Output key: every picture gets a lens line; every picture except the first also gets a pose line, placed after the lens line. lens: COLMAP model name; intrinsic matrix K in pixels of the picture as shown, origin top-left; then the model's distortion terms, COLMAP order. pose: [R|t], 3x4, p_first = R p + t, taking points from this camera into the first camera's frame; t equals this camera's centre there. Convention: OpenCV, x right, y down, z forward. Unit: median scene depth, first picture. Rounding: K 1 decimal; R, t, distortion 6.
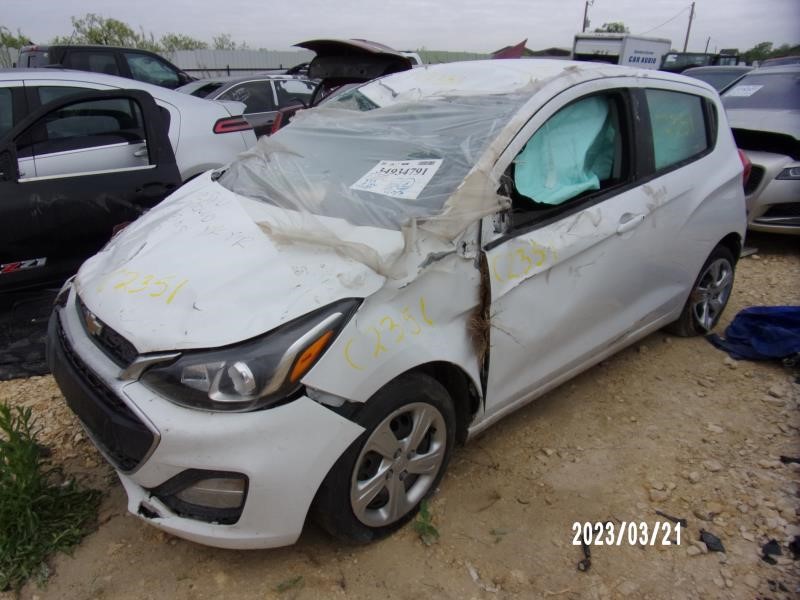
lens RADIAL K [[618.0, 0, 396.1], [0, 618.0, 310.7], [0, 0, 1]] dist [-0.023416, -0.008513]
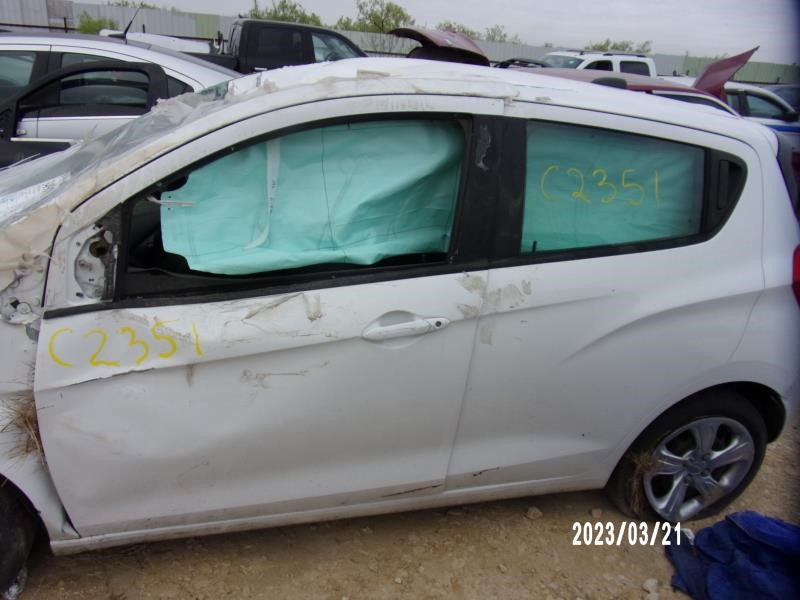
lens RADIAL K [[618.0, 0, 396.1], [0, 618.0, 310.7], [0, 0, 1]] dist [-0.023416, -0.008513]
pose [[0.882543, 0.243379, -0.402350, 0.606993], [-0.240496, 0.968883, 0.058549, -0.189490], [0.404079, 0.045092, 0.913612, 0.409107]]
